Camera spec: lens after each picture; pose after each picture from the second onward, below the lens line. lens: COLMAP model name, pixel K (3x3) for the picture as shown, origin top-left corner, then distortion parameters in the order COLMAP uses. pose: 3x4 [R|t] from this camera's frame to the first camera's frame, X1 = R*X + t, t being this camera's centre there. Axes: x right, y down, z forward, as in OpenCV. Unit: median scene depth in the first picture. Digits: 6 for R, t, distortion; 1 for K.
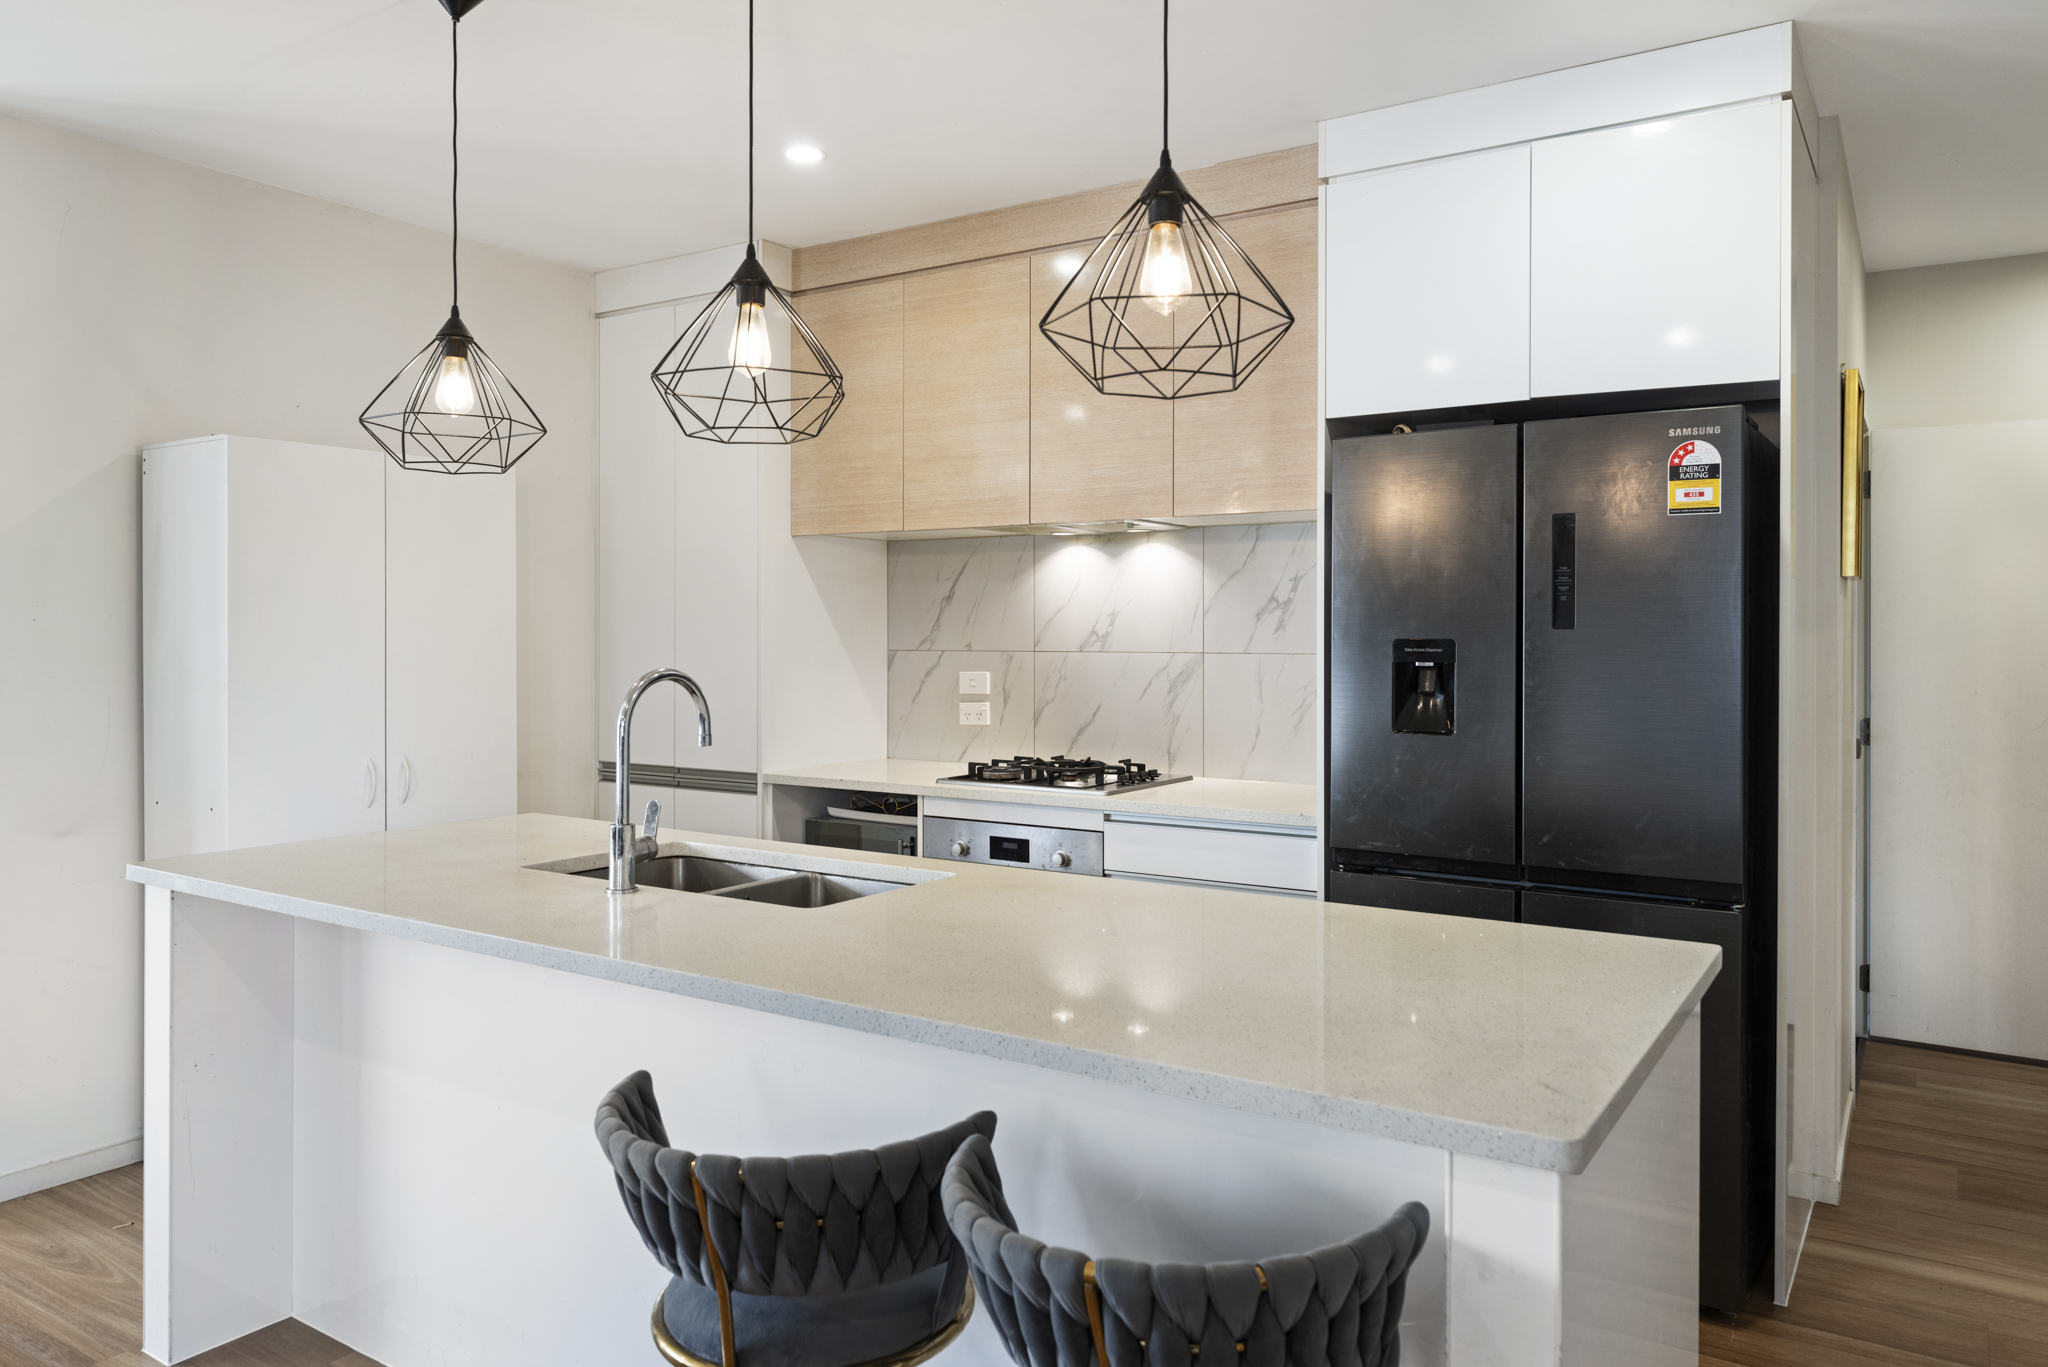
lens RADIAL K [[1407.1, 0, 1024.0], [0, 1407.1, 683.5], [0, 0, 1]] dist [0.001370, 0.000177]
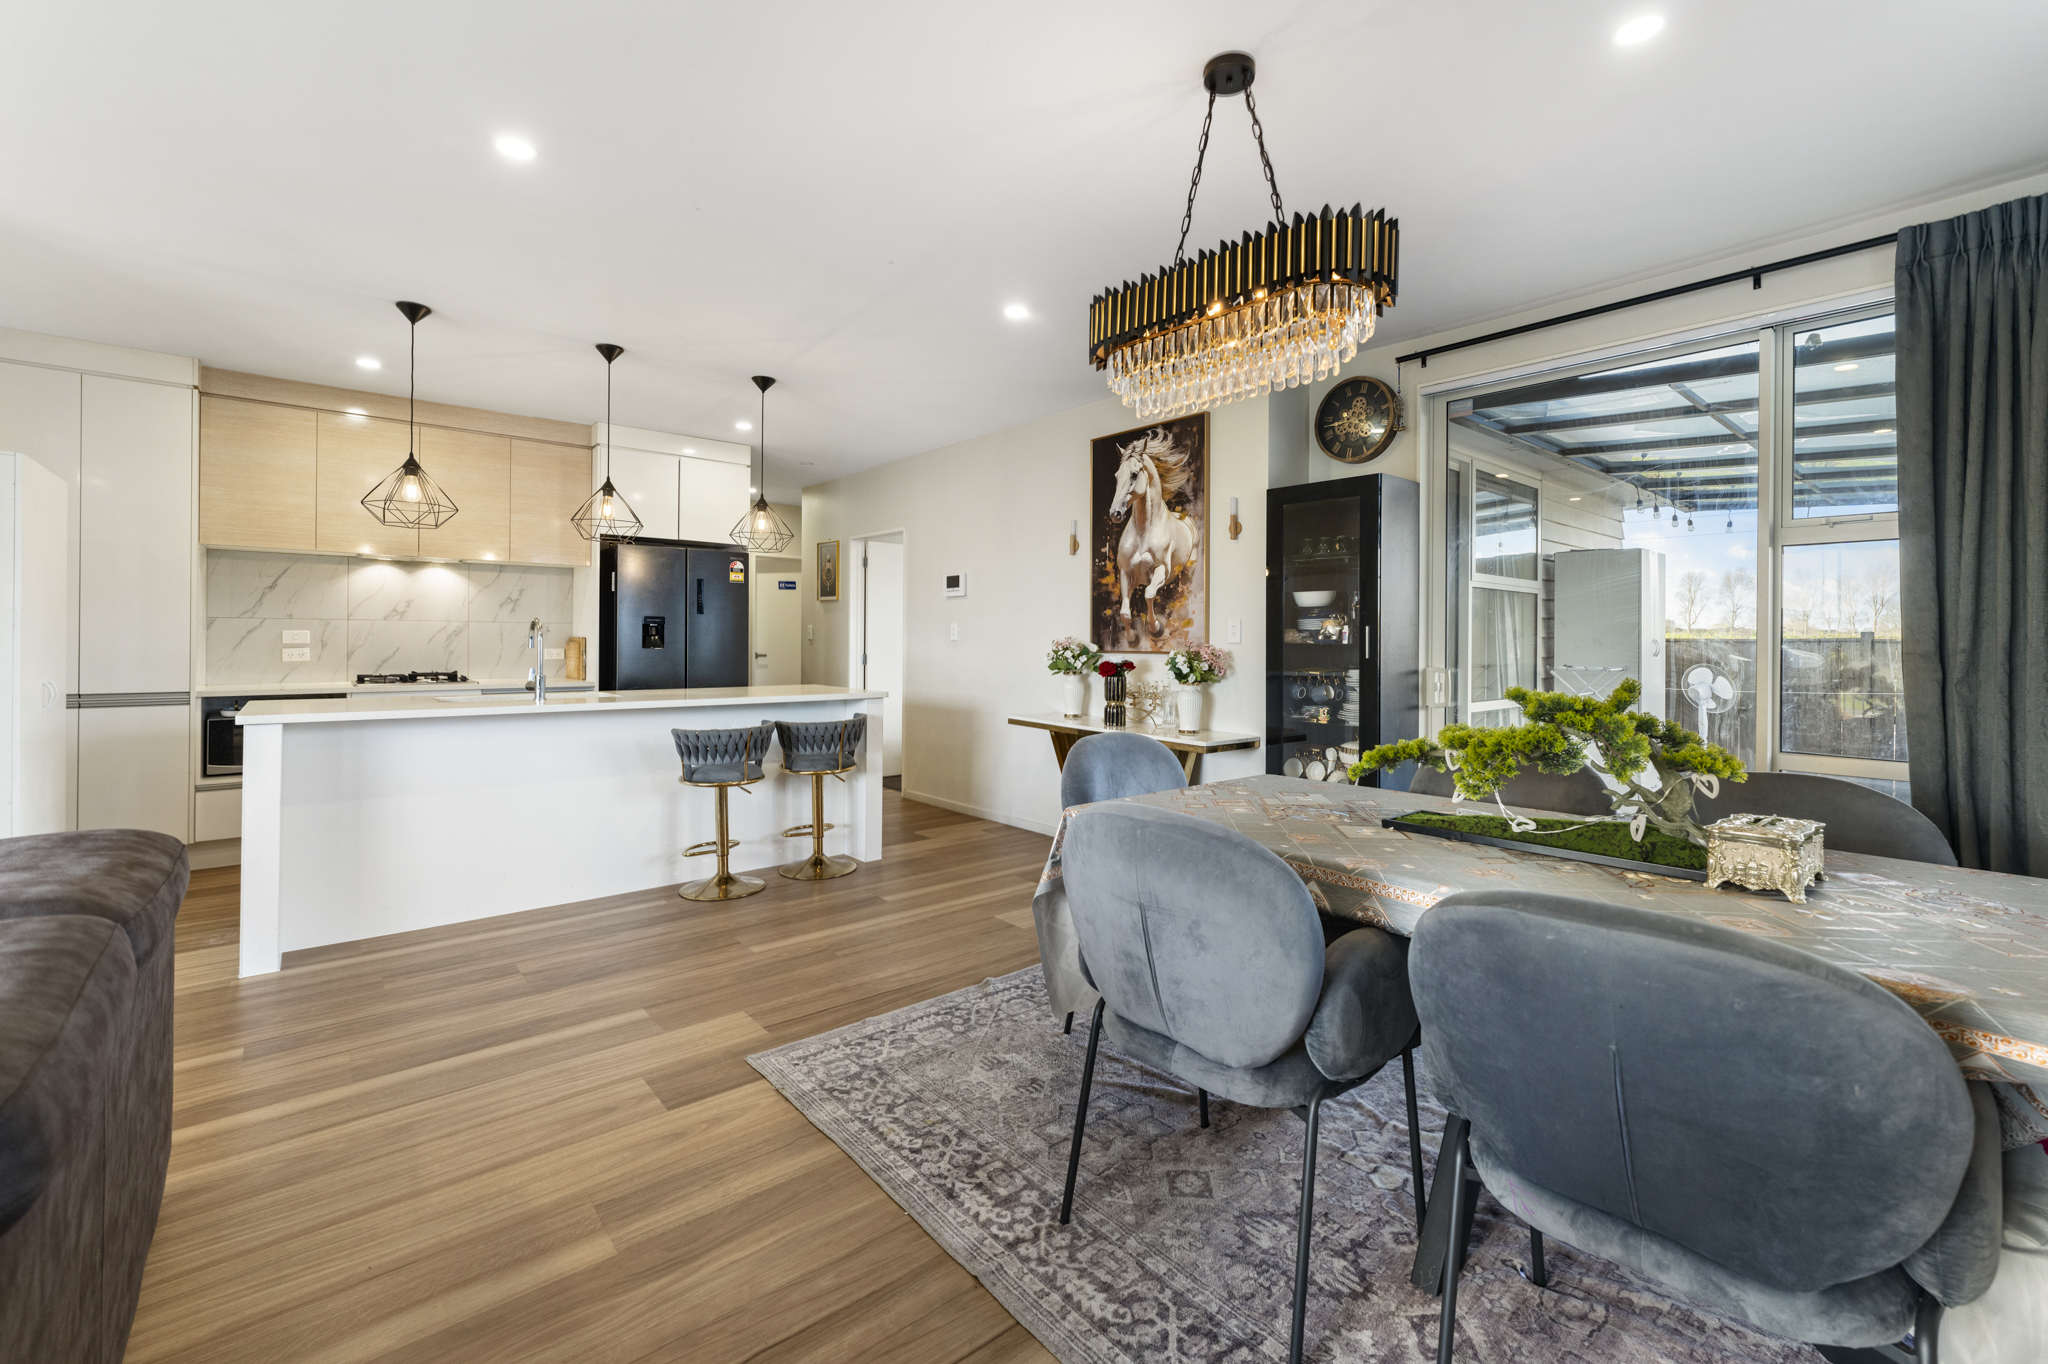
lens RADIAL K [[857.8, 0, 1015.3], [0, 857.8, 639.5], [0, 0, 1]] dist [0.001843, 0.000125]
pose [[0.282920, 0.000122, 0.959144, -0.877957], [0.022932, 0.999713, -0.006891, 0.033140], [-0.958869, 0.023945, 0.282836, -0.168680]]
